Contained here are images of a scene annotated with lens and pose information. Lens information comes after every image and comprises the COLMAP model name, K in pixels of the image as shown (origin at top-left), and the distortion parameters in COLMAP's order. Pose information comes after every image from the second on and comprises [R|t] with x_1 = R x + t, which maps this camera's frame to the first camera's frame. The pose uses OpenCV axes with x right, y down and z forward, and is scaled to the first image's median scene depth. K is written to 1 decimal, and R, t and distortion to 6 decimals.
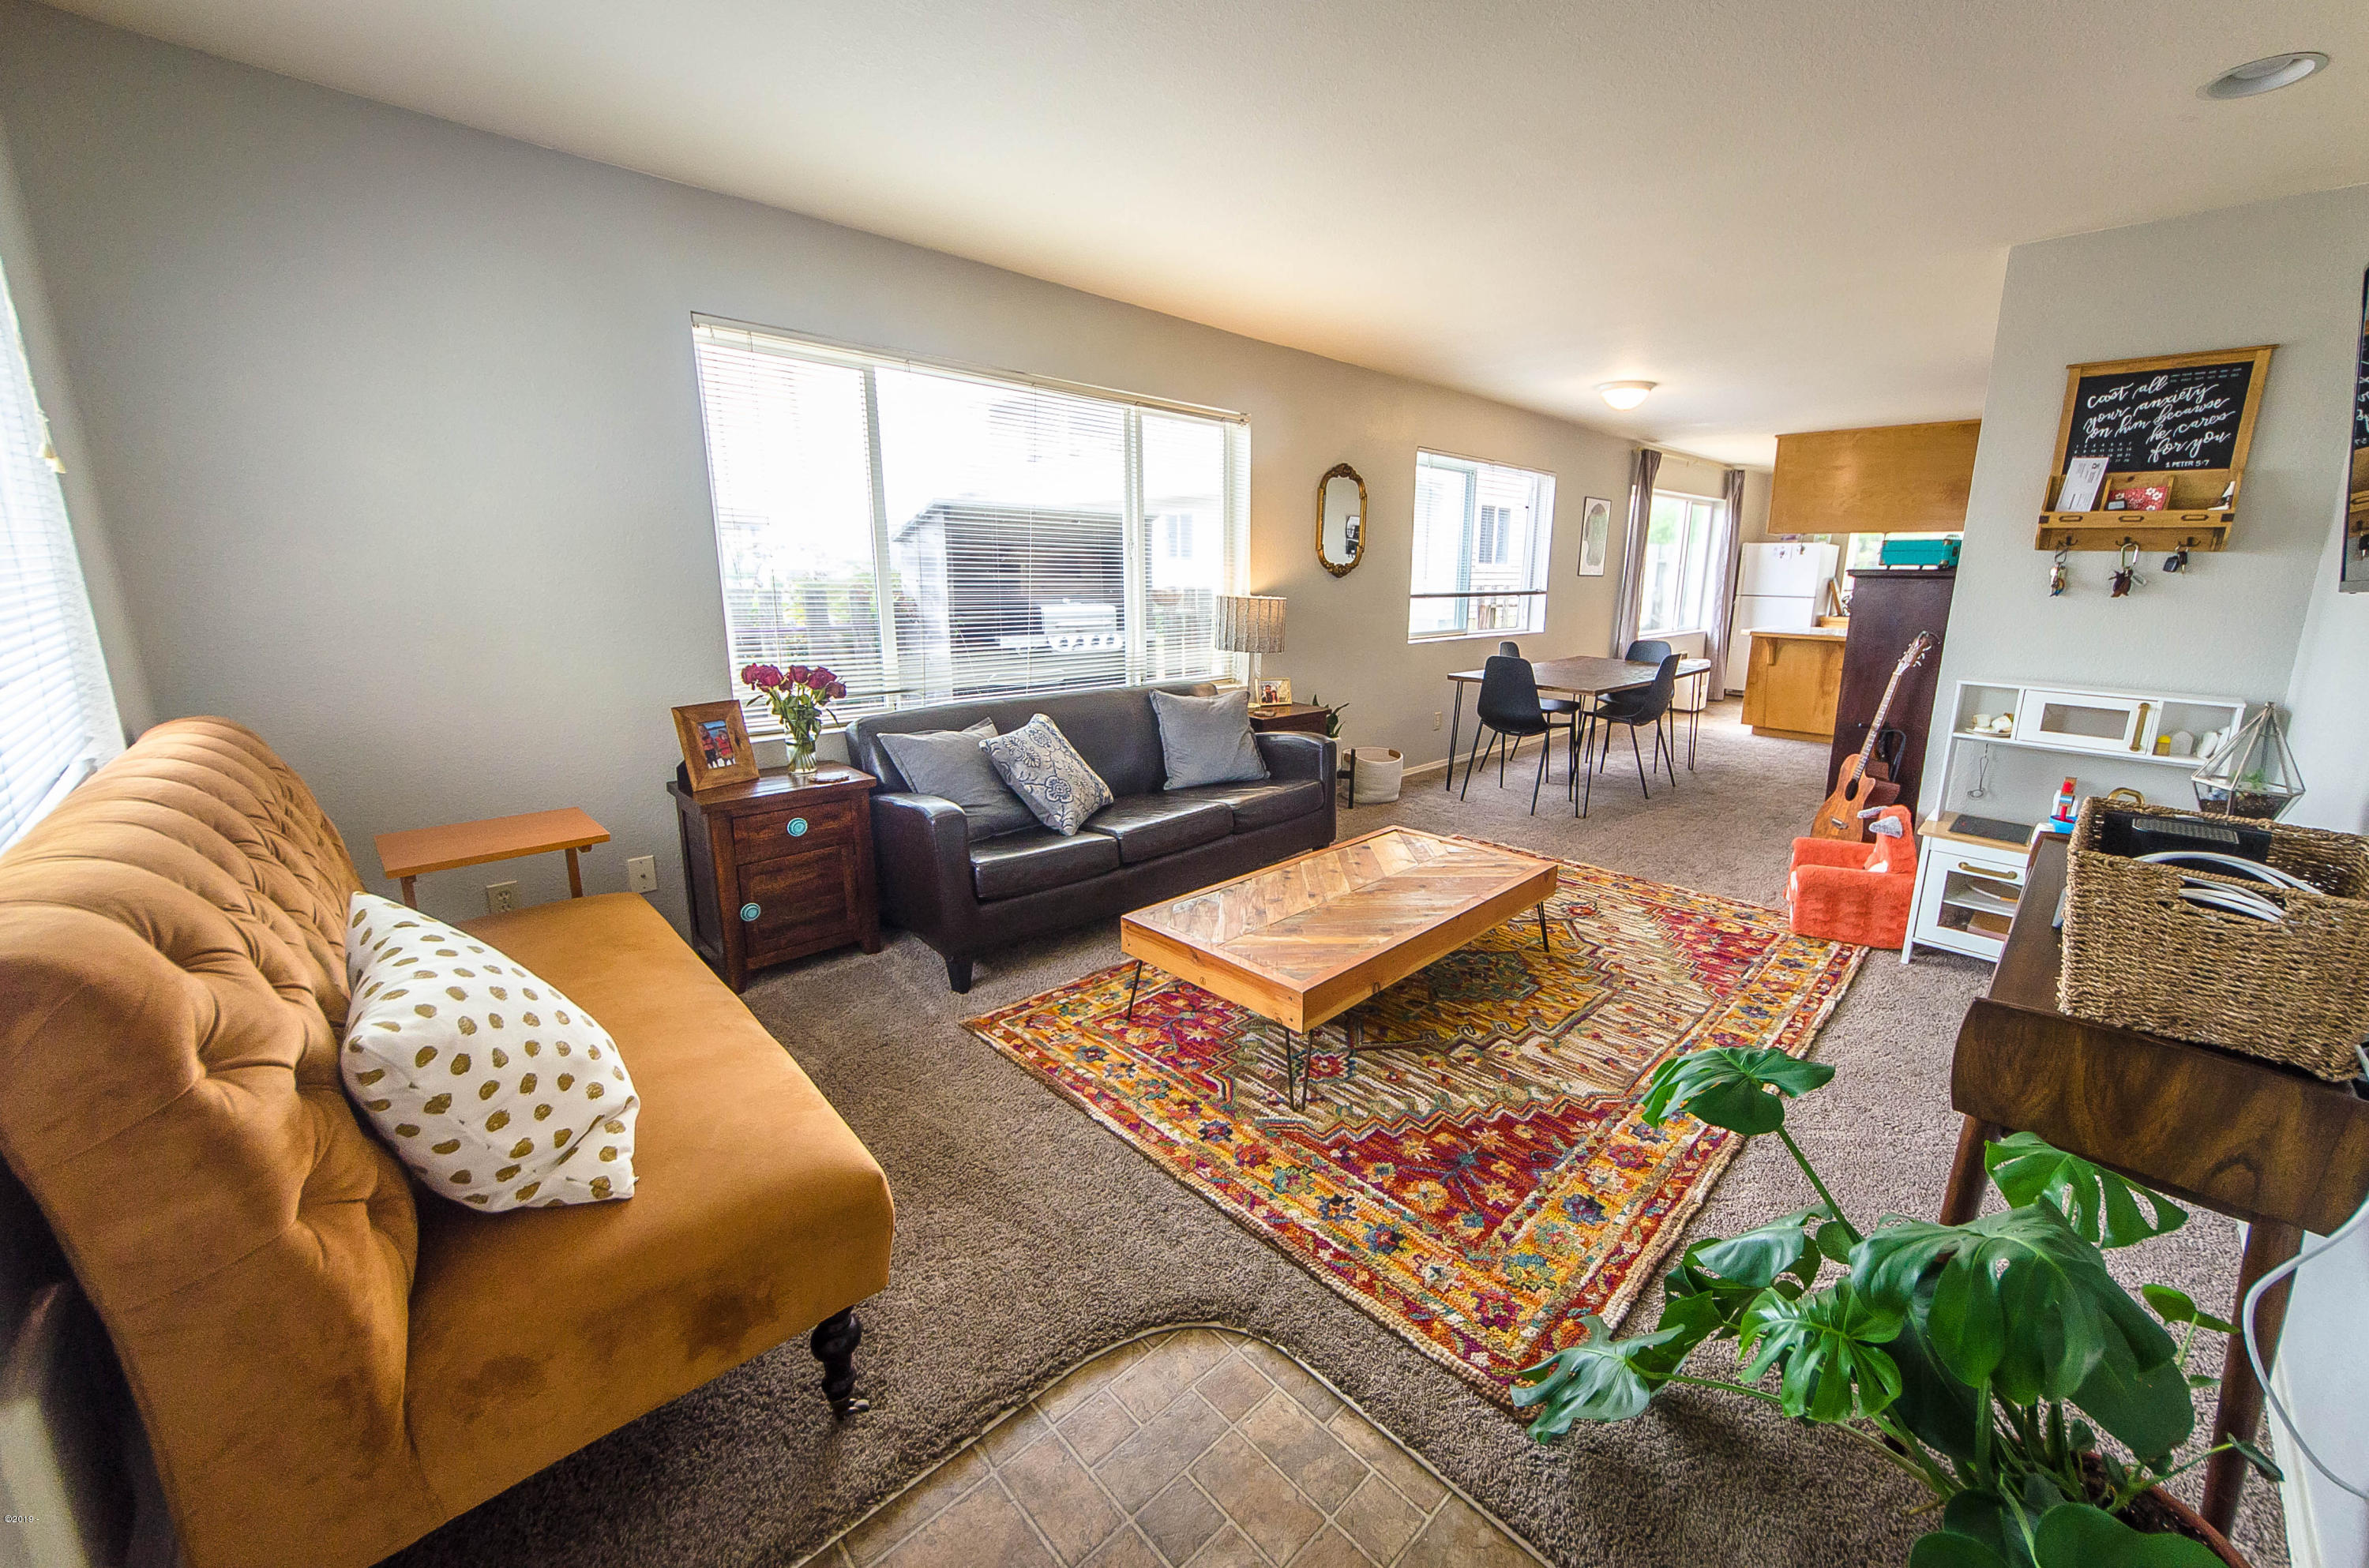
lens RADIAL K [[903.9, 0, 1242.5], [0, 903.9, 759.3], [0, 0, 1]] dist [-0.015638, -0.000155]
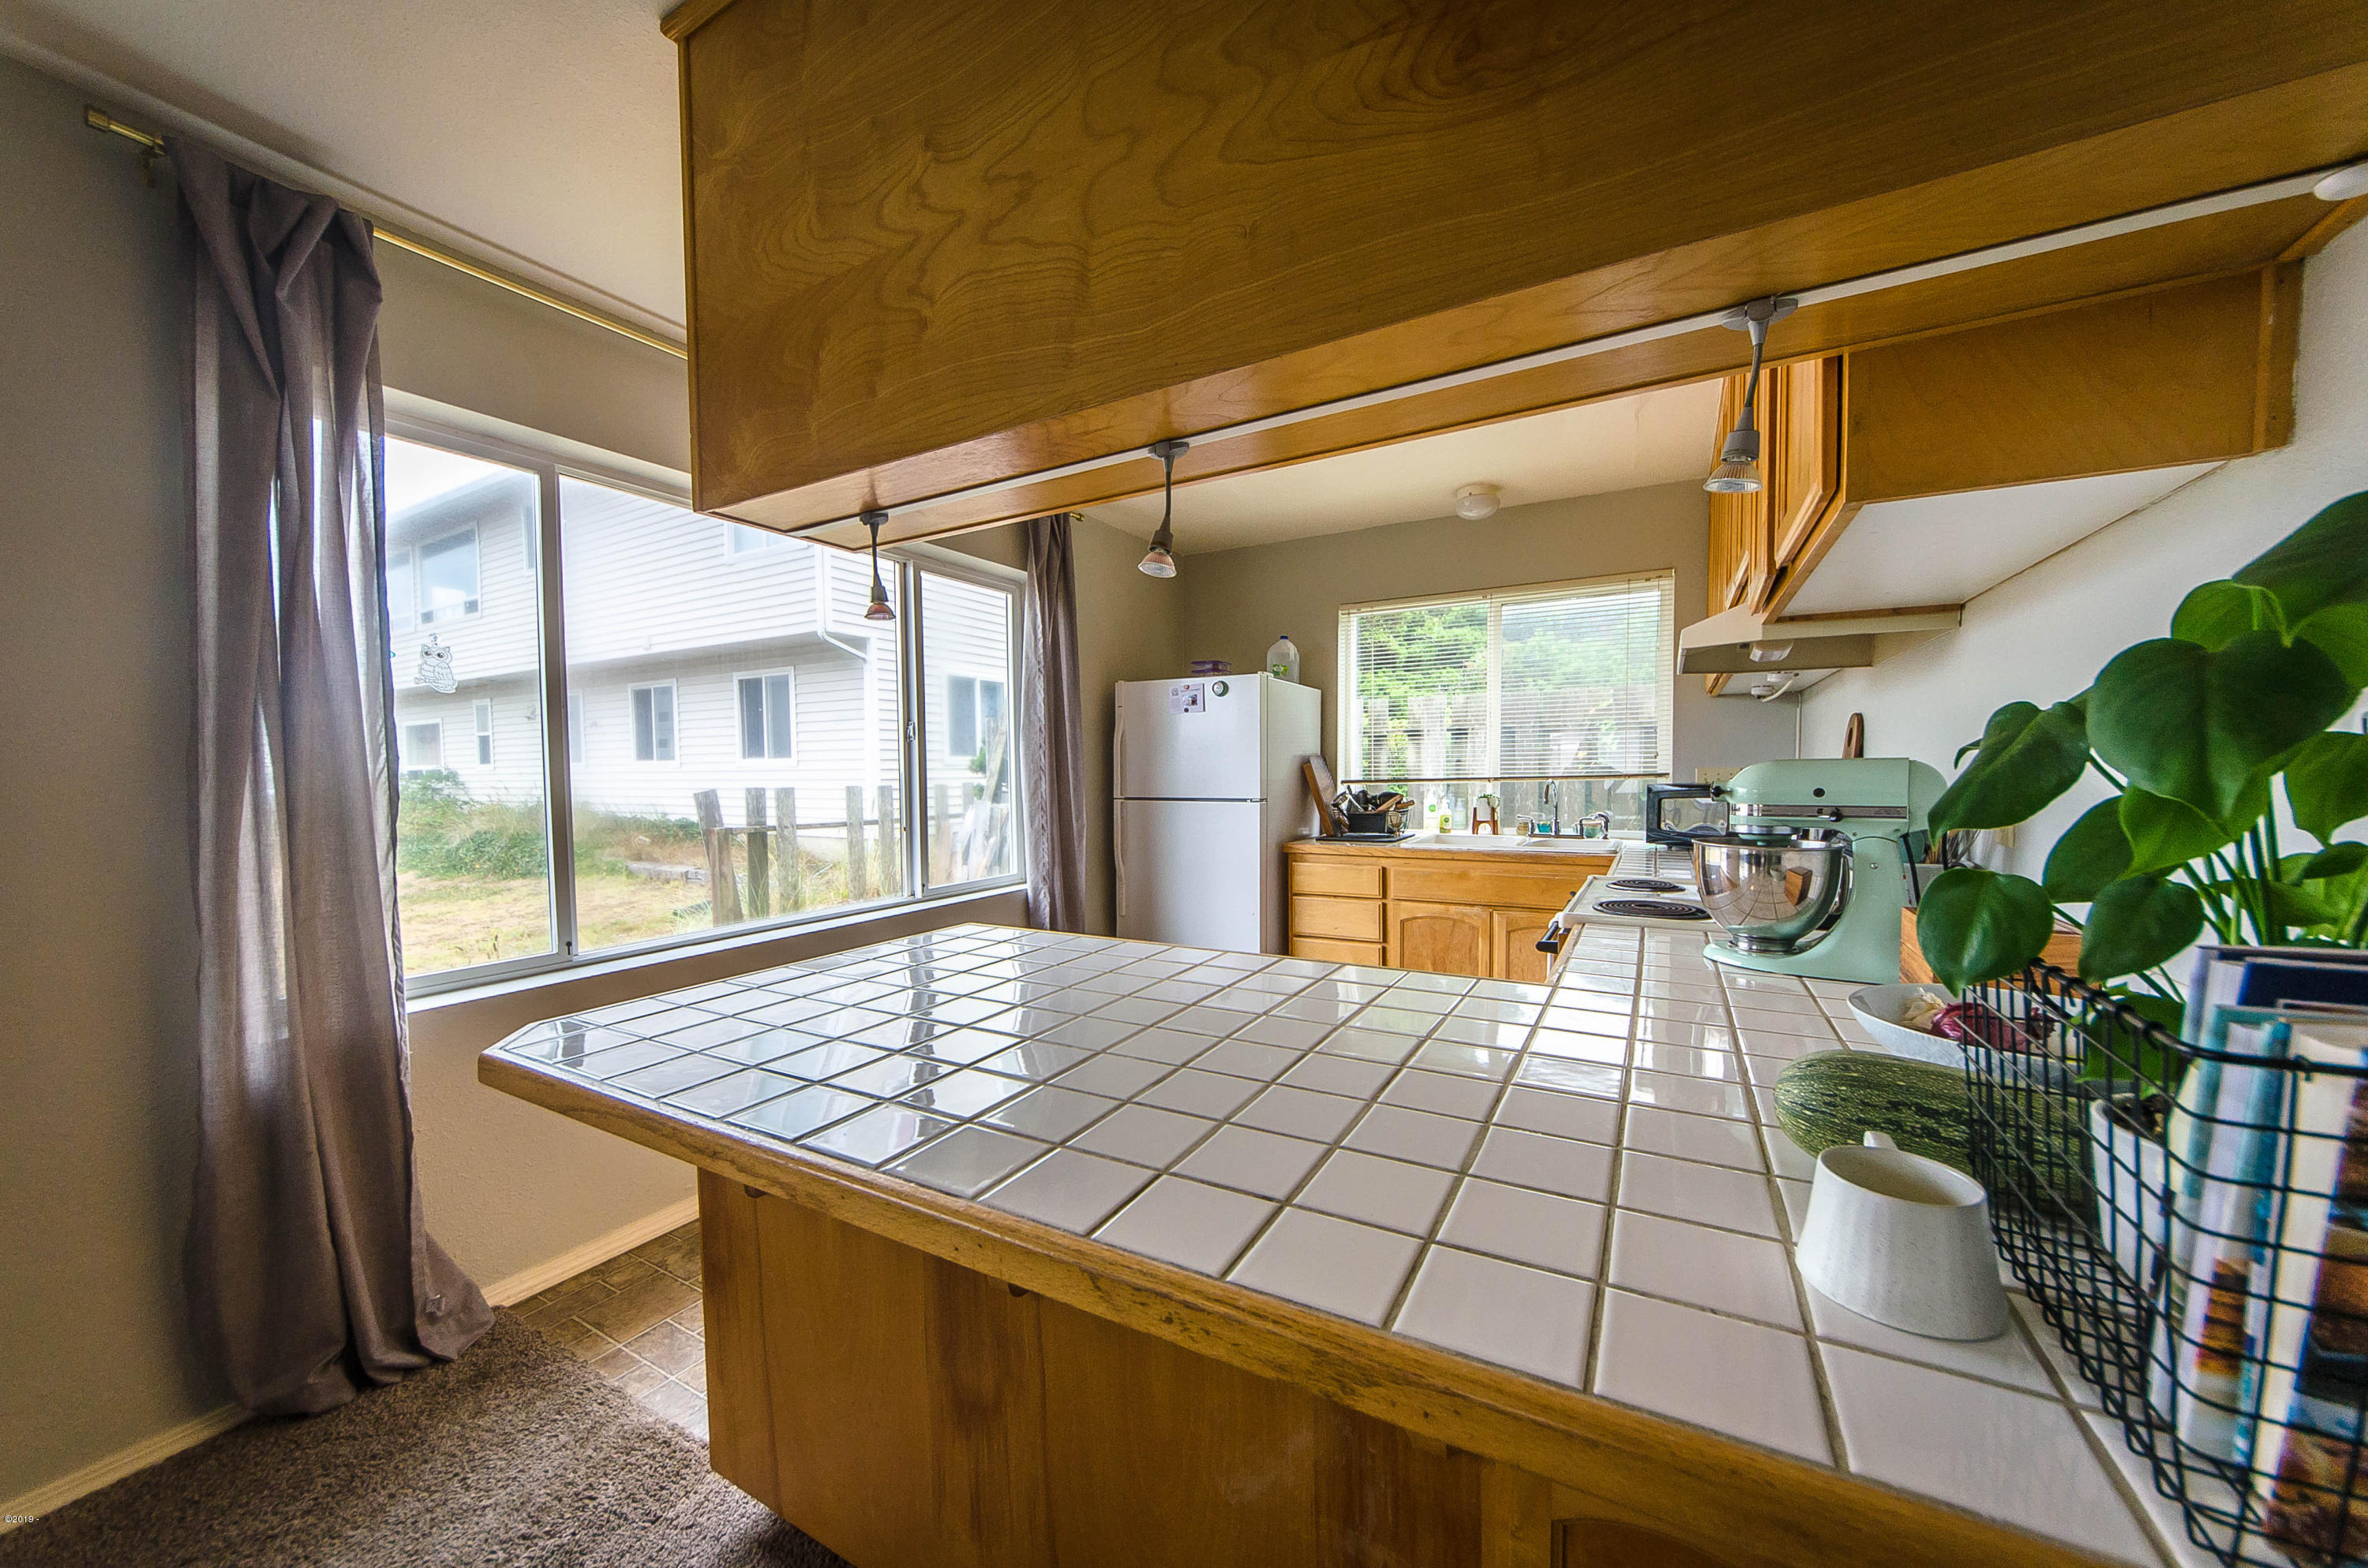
lens RADIAL K [[834.8, 0, 1184.8], [0, 834.8, 802.2], [0, 0, 1]] dist [0.001350, 0.000058]
pose [[0.964210, -0.031241, 0.263294, 1.488094], [0.075867, 0.984022, -0.161072, -0.351044], [-0.254055, 0.175282, 0.951174, 1.888419]]
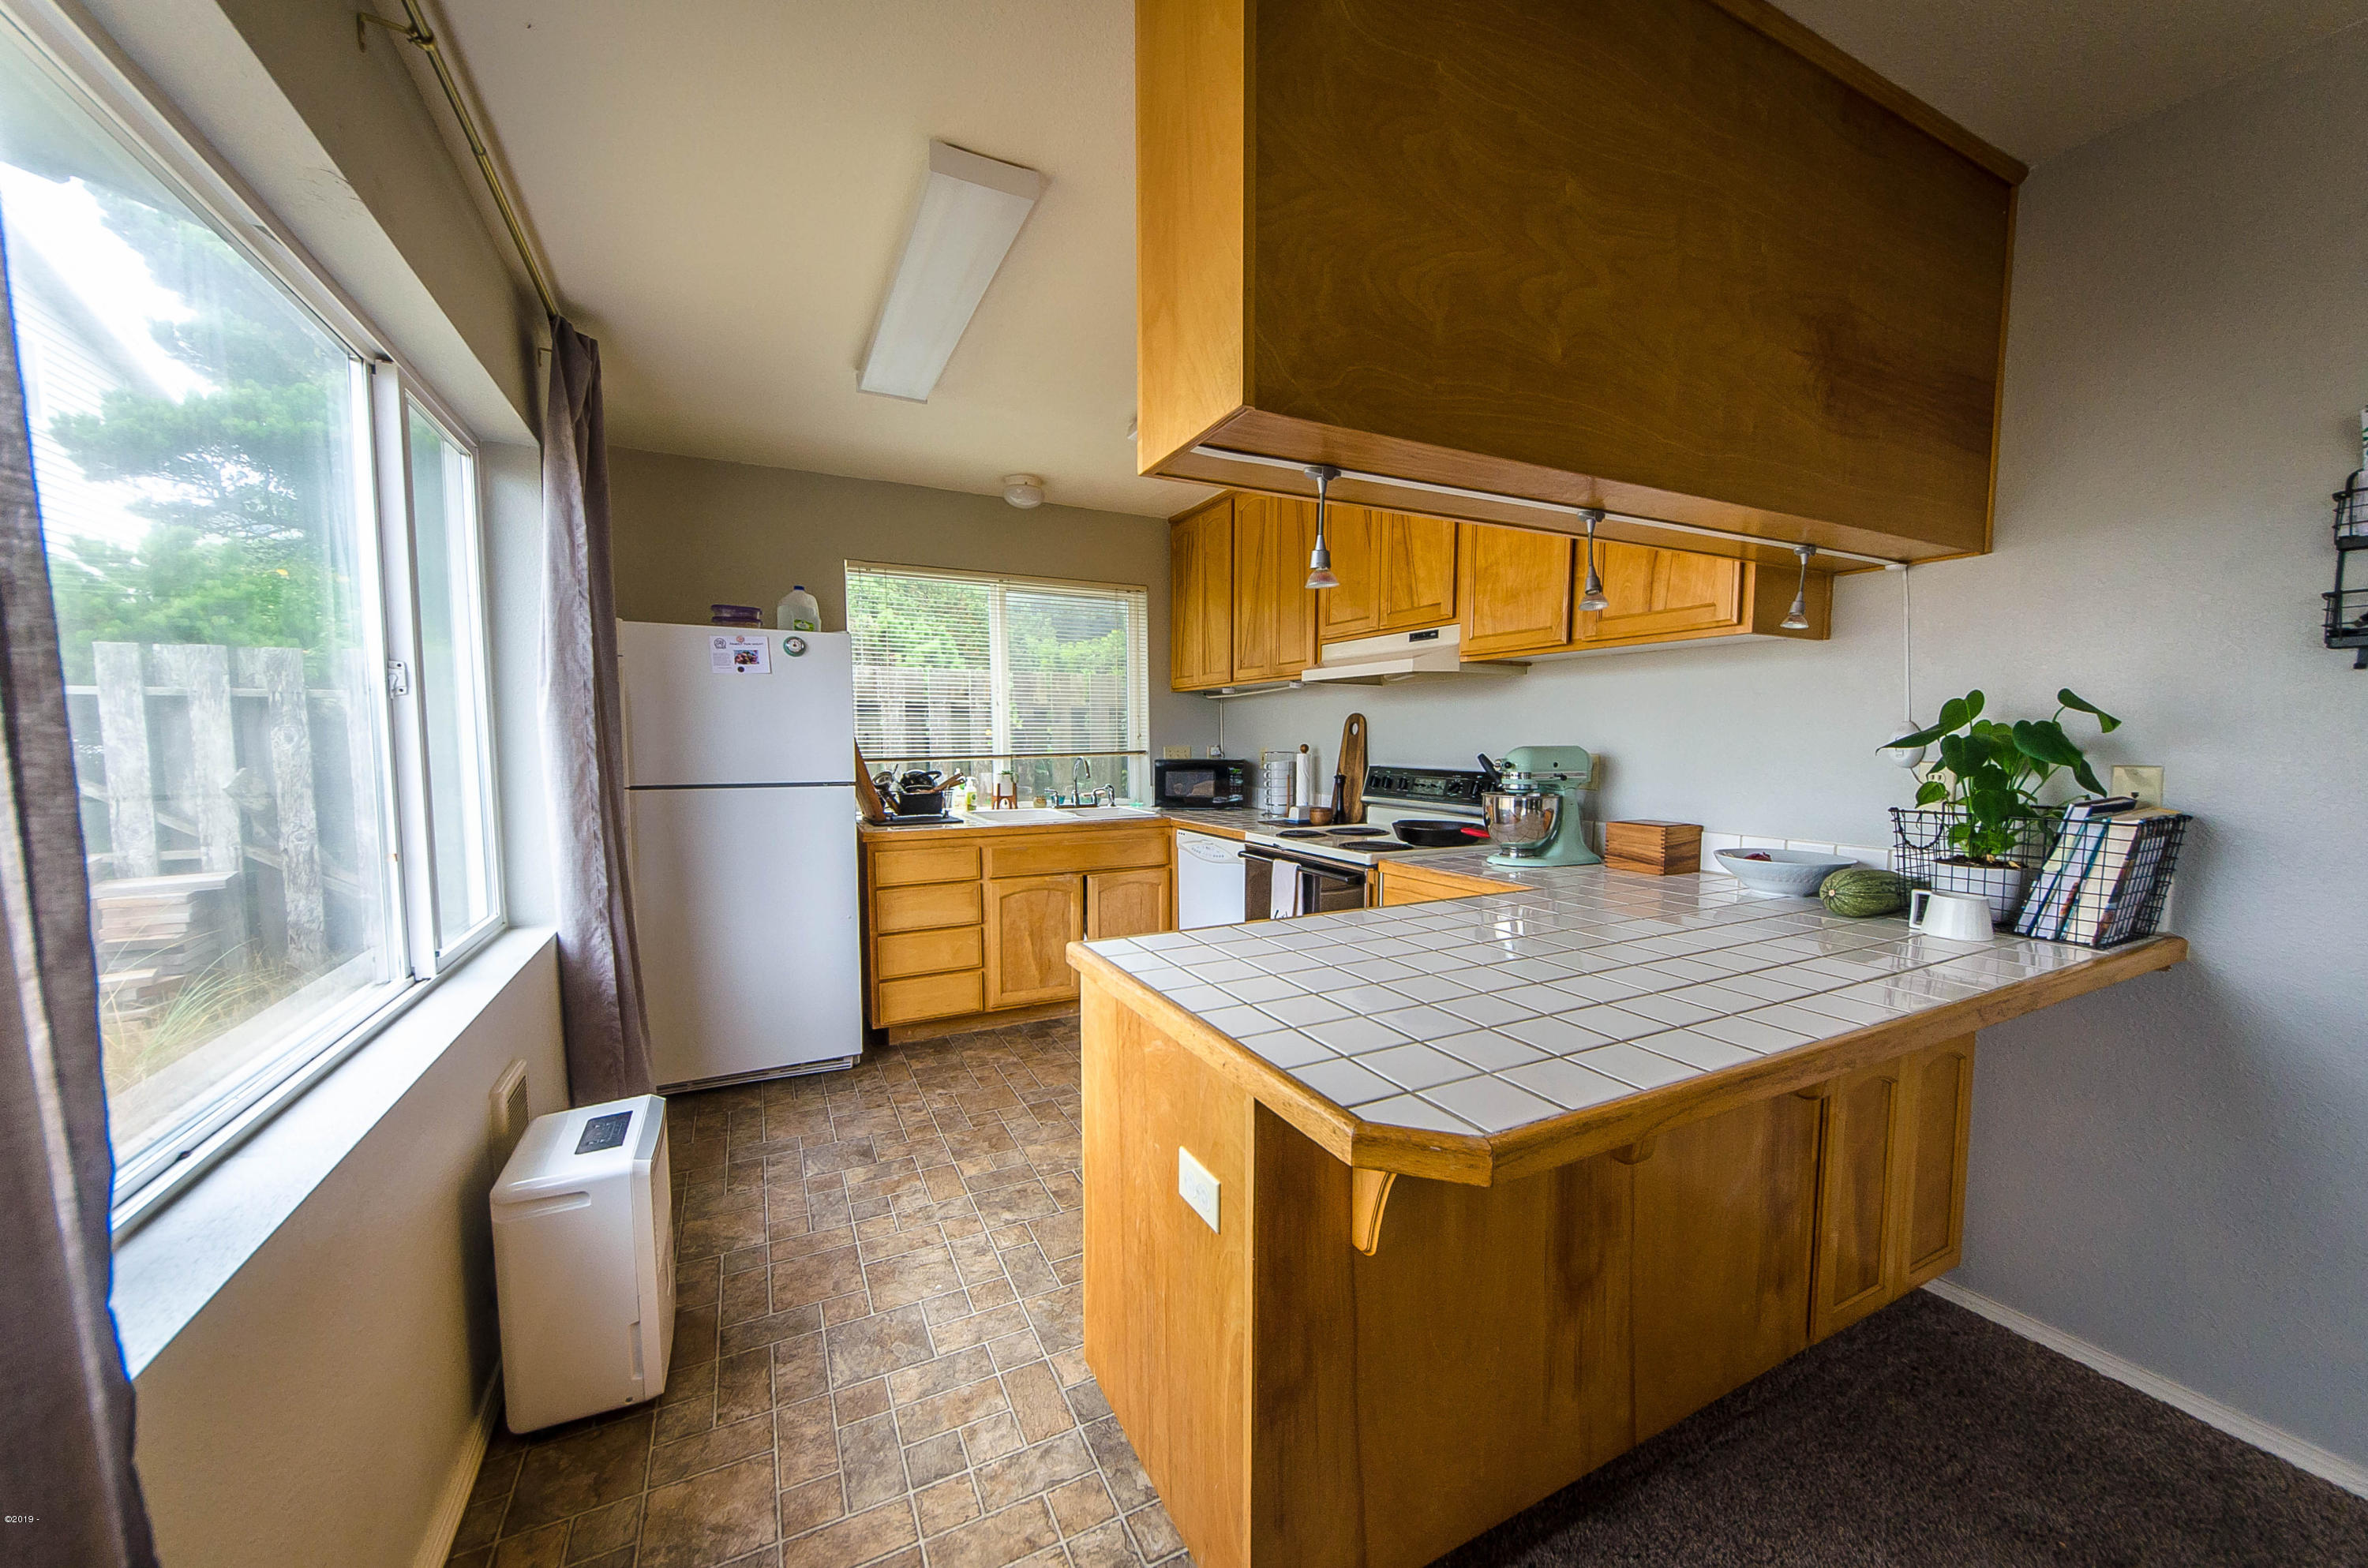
lens RADIAL K [[856.6, 0, 1194.6], [0, 856.6, 804.6], [0, 0, 1]] dist [0.000068, 0.000012]
pose [[0.301580, -0.083608, 0.949768, 1.045101], [0.202844, 0.978969, 0.021770, -0.450859], [-0.931613, 0.186089, 0.312197, 2.288257]]
